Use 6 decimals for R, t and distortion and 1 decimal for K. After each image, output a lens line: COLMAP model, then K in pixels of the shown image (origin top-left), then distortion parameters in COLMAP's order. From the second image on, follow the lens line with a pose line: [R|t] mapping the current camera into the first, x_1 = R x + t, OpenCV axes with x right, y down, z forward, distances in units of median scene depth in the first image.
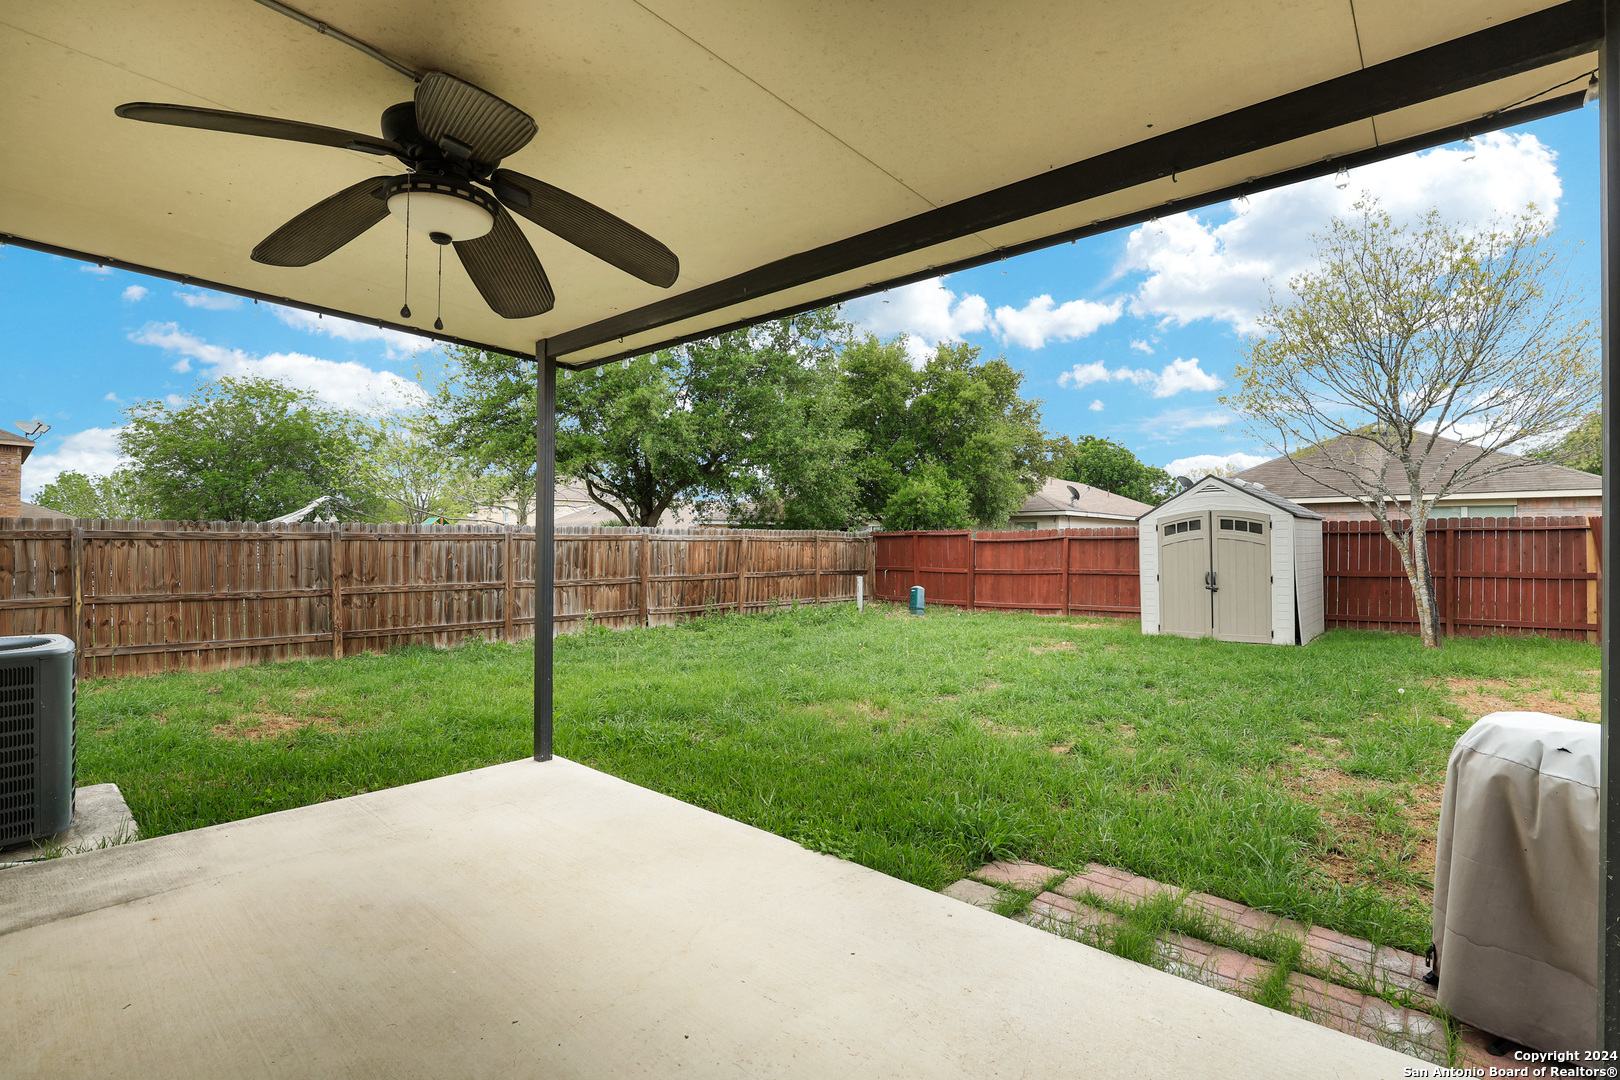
lens RADIAL K [[748.2, 0, 821.8], [0, 748.2, 548.8], [0, 0, 1]] dist [-0.029301, 0.010117]
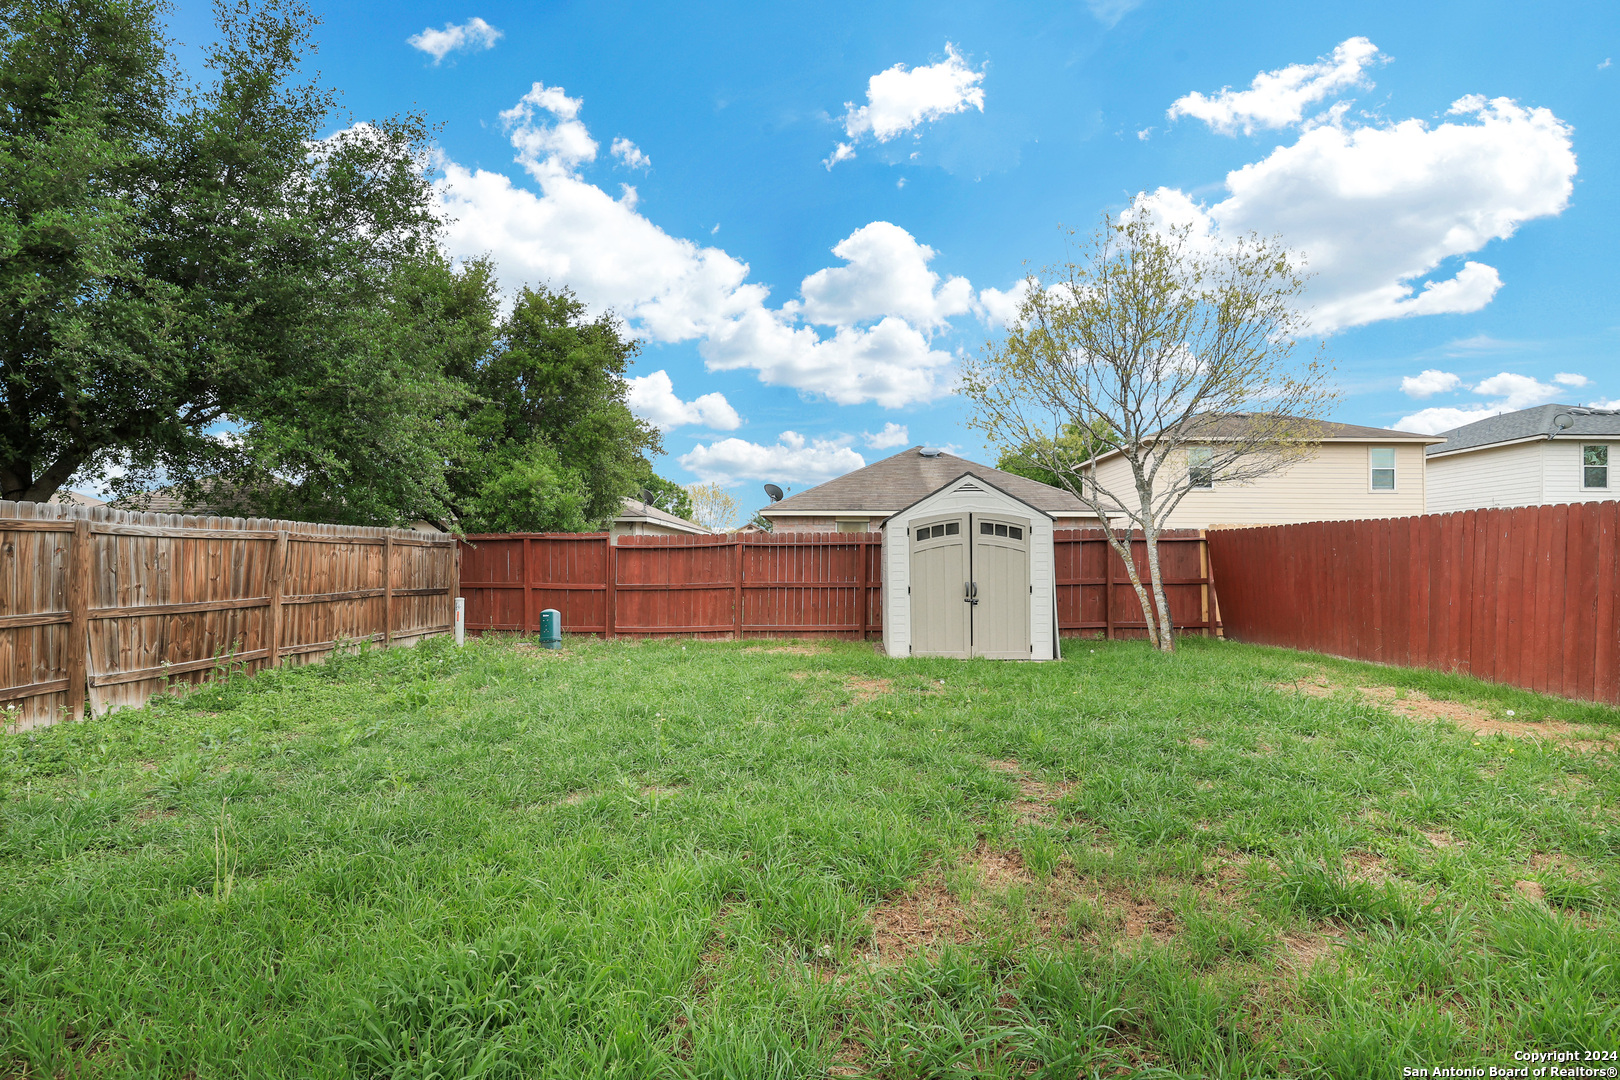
lens RADIAL K [[791.1, 0, 807.7], [0, 791.1, 576.5], [0, 0, 1]] dist [-0.023167, 0.012056]
pose [[0.794856, -0.009781, 0.606720, -0.146224], [-0.000202, 0.999866, 0.016383, 0.006568], [-0.606798, -0.013145, 0.794747, 0.274639]]
